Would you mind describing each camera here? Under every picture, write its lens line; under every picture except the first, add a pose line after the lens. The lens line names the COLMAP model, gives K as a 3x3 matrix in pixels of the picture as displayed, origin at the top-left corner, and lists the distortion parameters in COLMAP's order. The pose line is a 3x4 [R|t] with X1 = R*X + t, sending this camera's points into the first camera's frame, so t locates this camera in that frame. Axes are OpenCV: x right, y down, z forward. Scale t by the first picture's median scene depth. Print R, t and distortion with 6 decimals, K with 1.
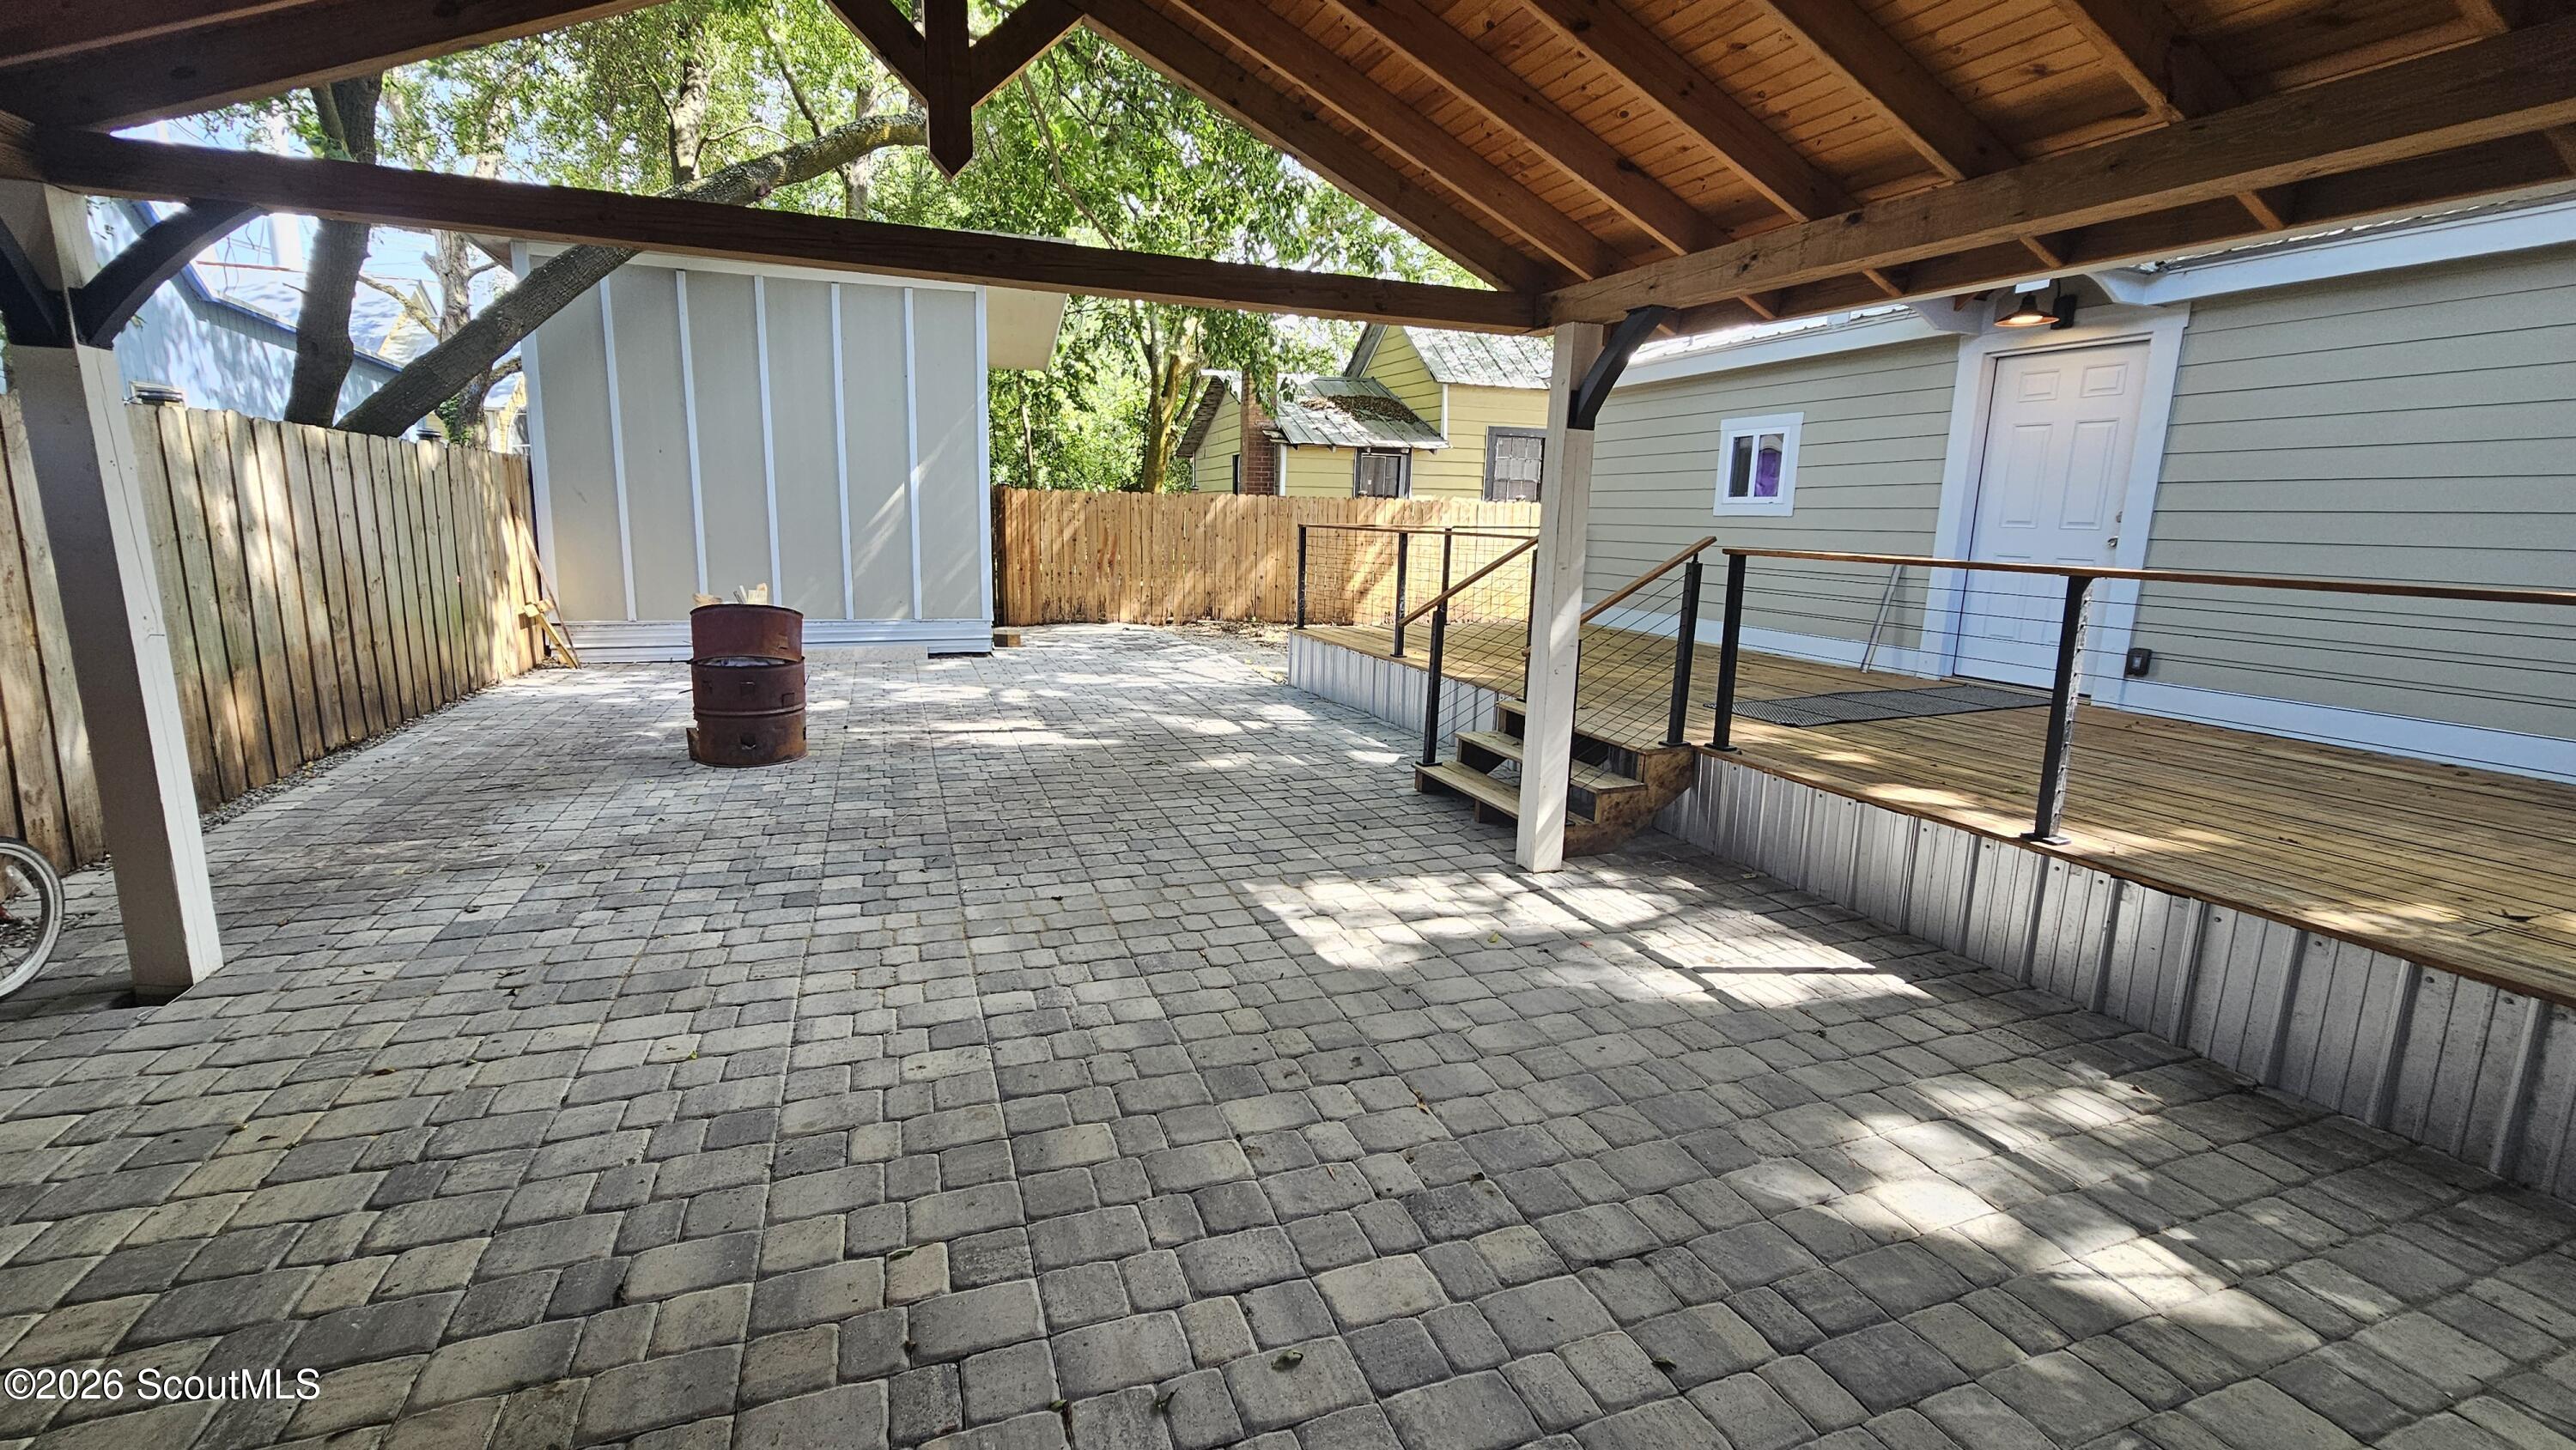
lens RADIAL K [[1066.1, 0, 1278.1], [0, 1066.1, 716.8], [0, 0, 1]] dist [-0.001264, -0.000023]
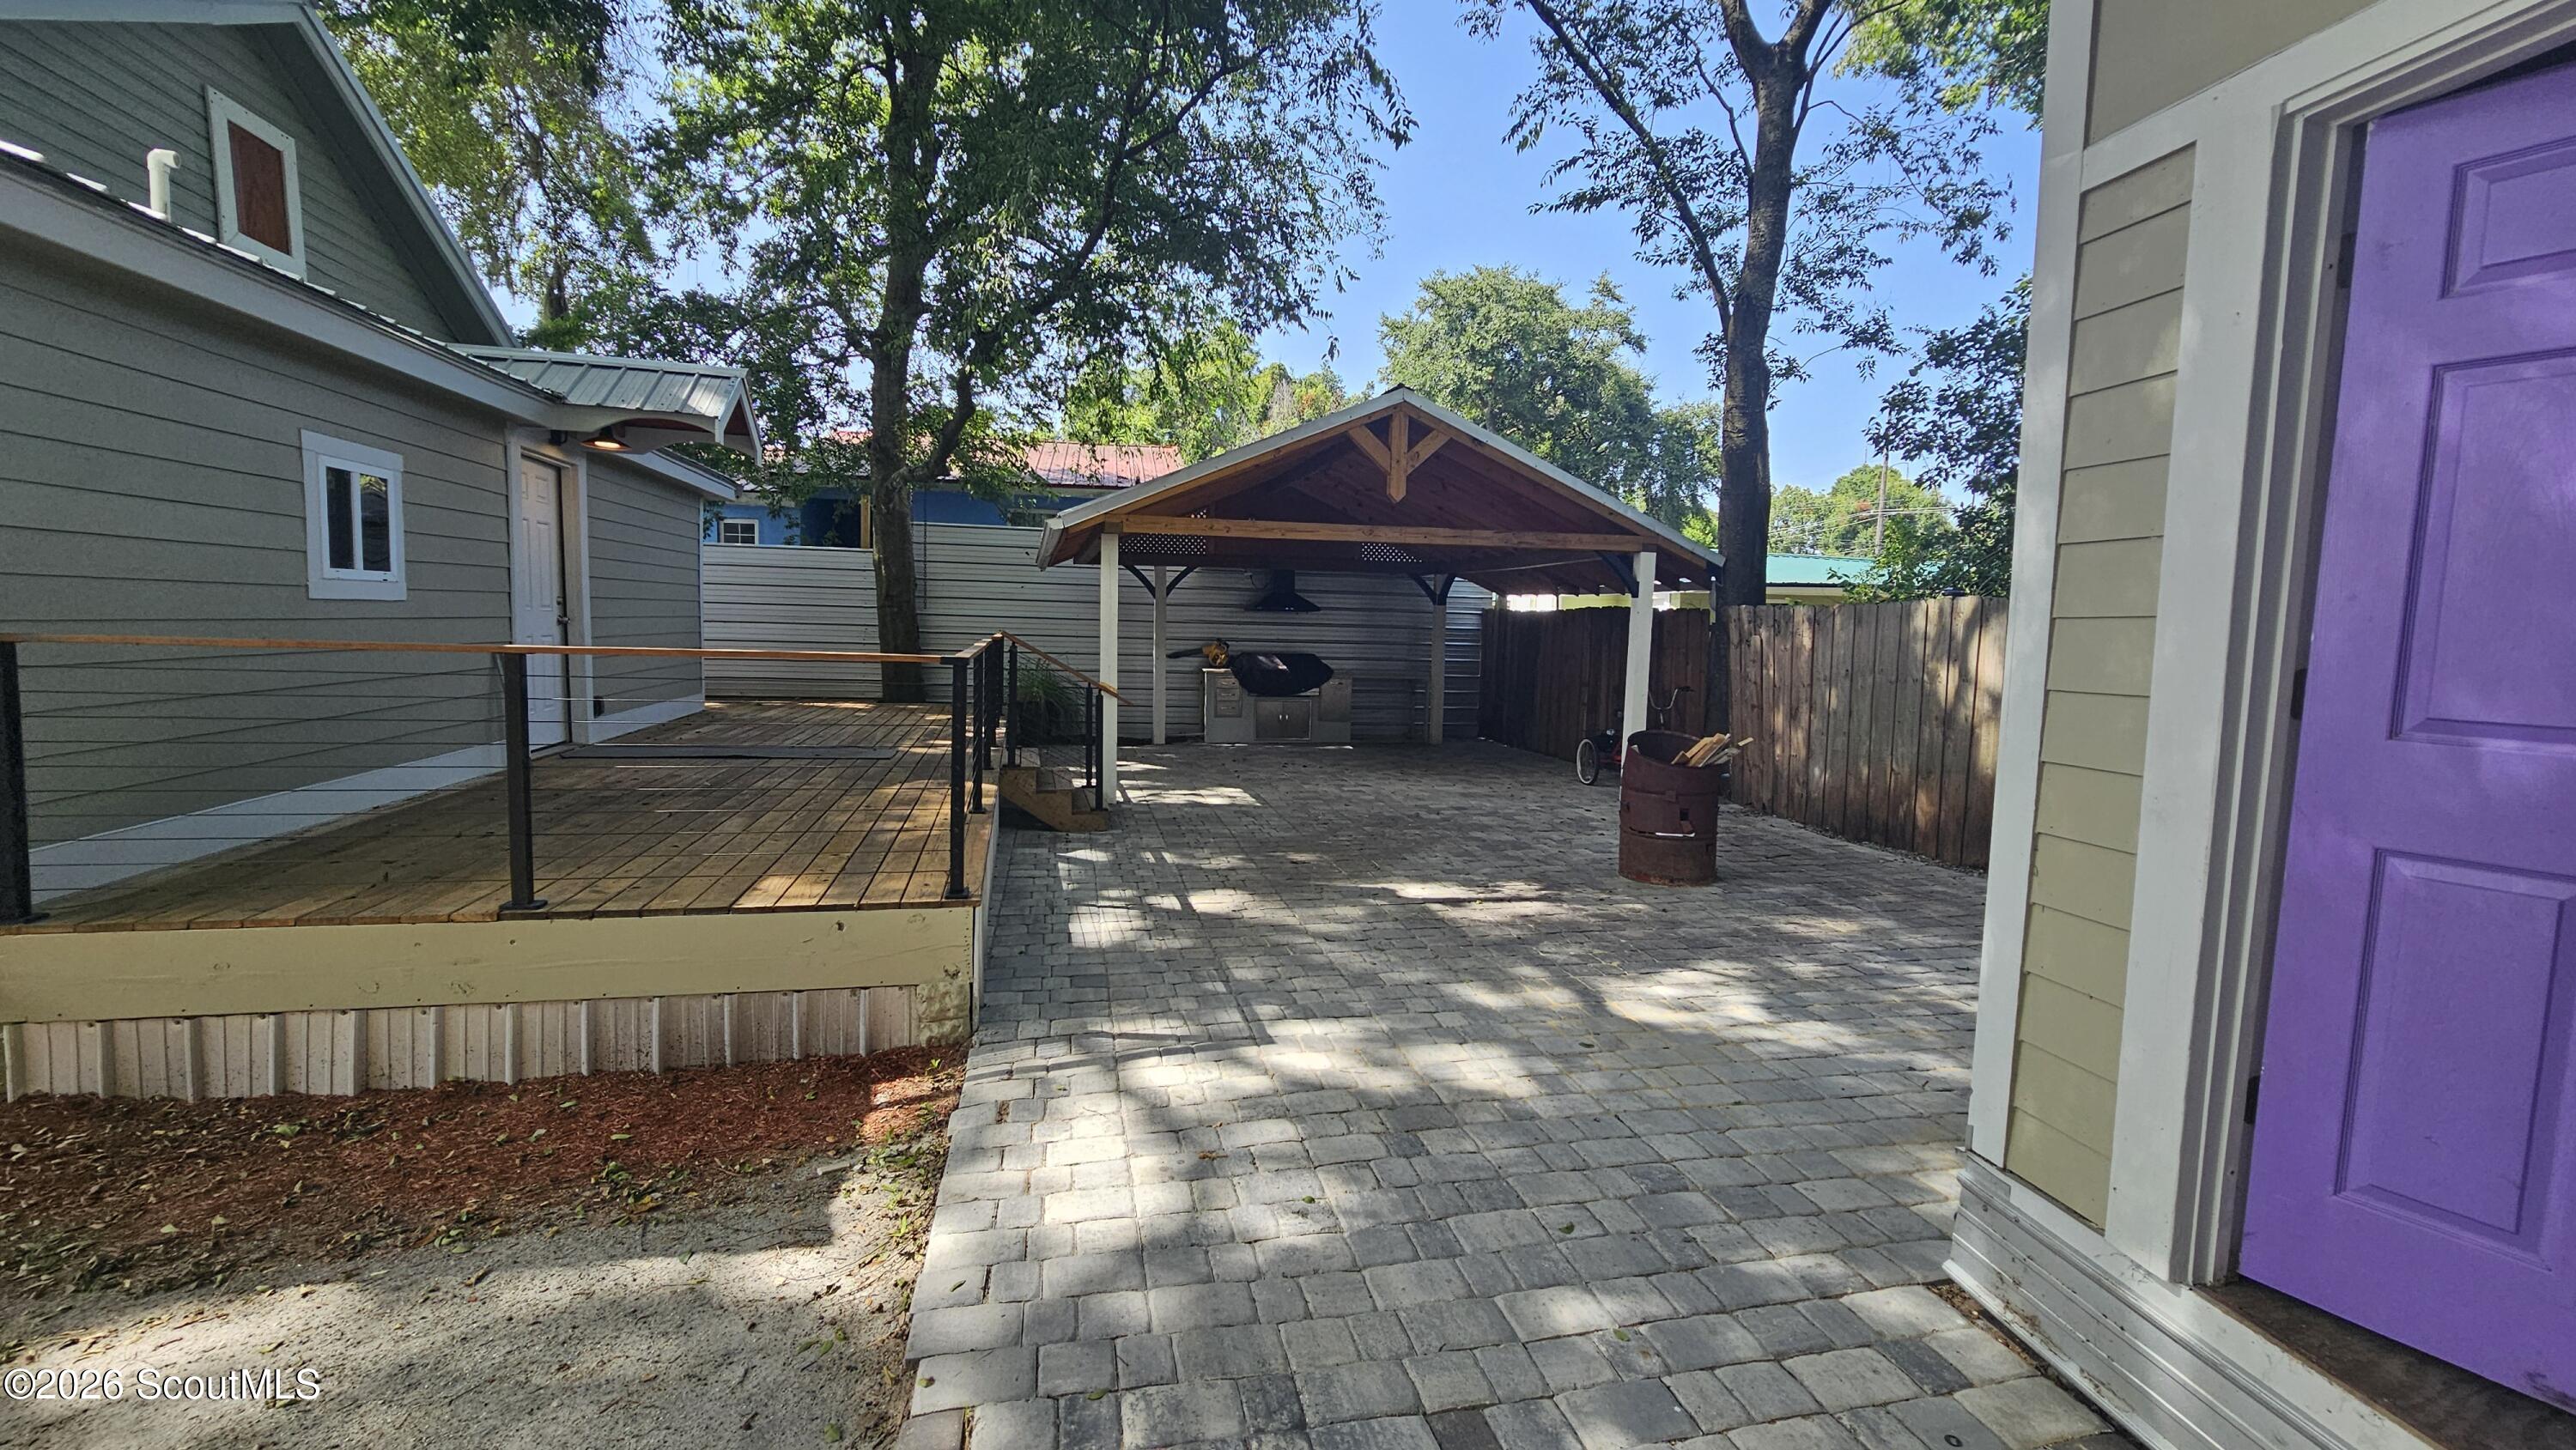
lens RADIAL K [[1066.1, 0, 1292.7], [0, 1066.1, 711.4], [0, 0, 1]] dist [-0.001264, -0.000023]
pose [[-0.985630, -0.065932, 0.155521, -0.199110], [-0.023842, 0.965764, 0.258326, -0.301536], [-0.167229, 0.250906, -0.953457, 1.525050]]
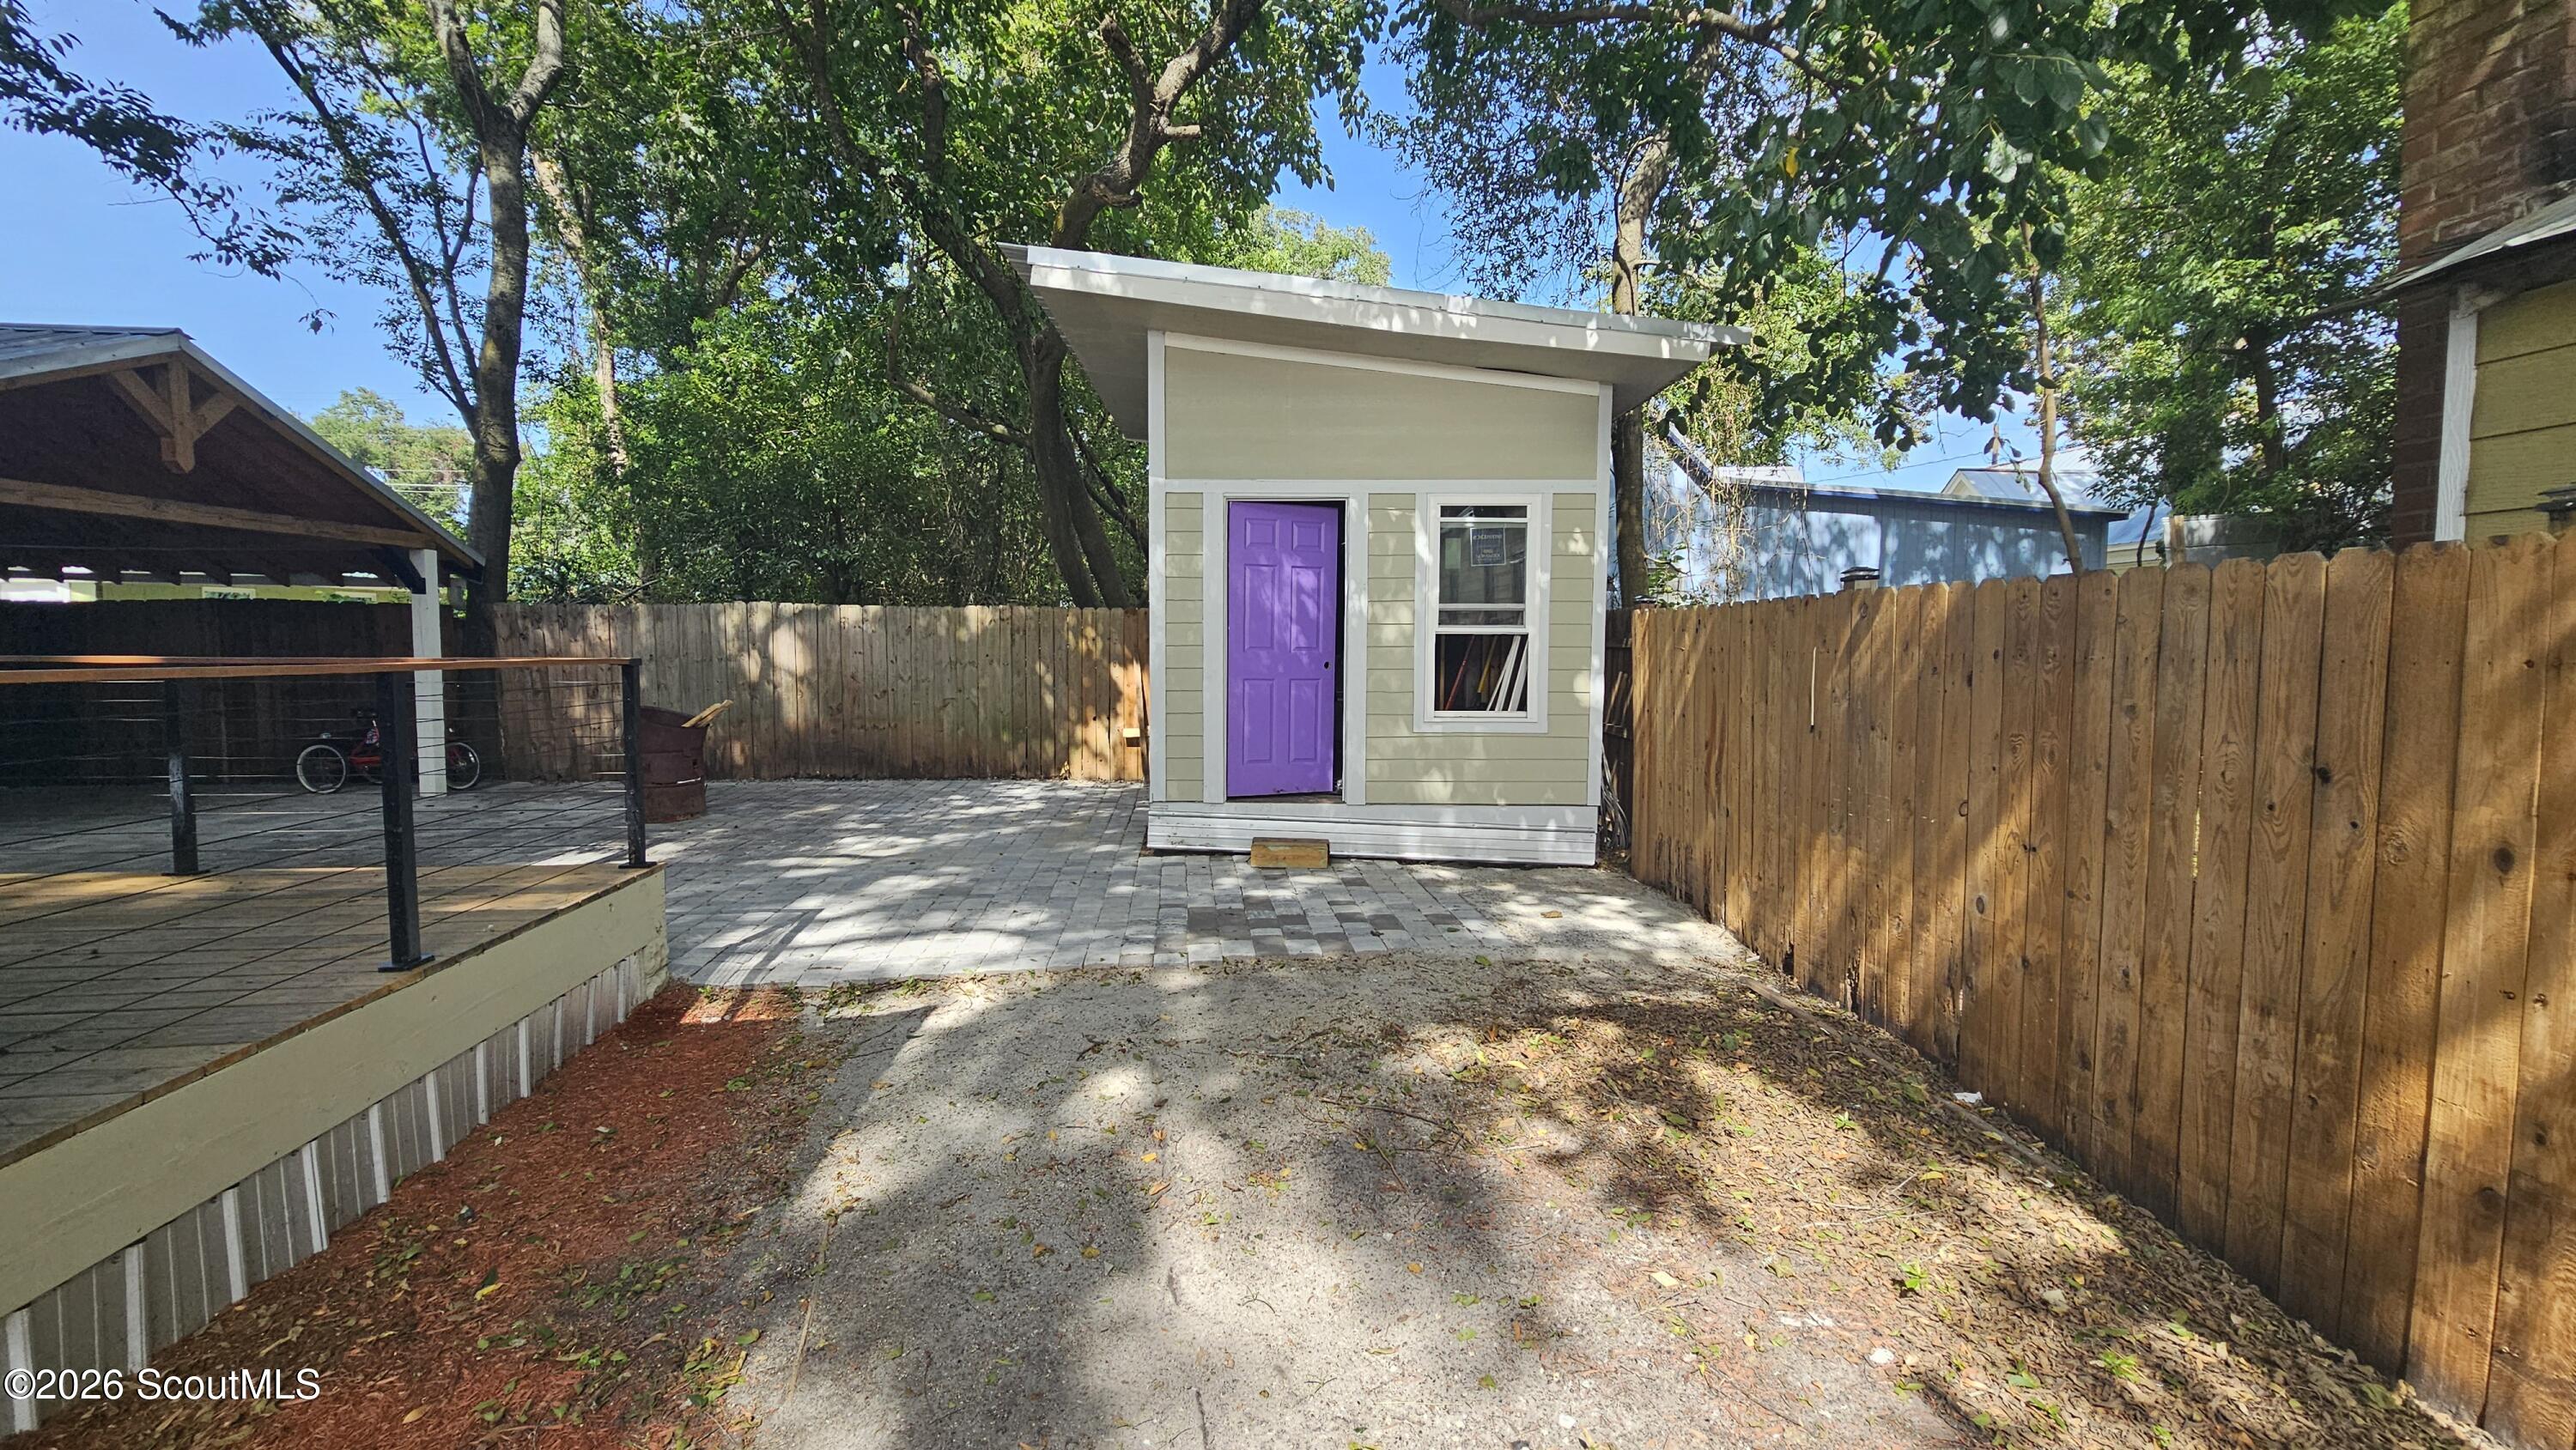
lens RADIAL K [[1066.1, 0, 1294.7], [0, 1066.1, 728.1], [0, 0, 1]] dist [-0.001264, -0.000023]
pose [[-0.272177, 0.045905, -0.961151, 0.441860], [-0.186845, 0.977328, 0.099588, -0.283185], [0.943932, 0.206692, -0.257430, 1.560962]]
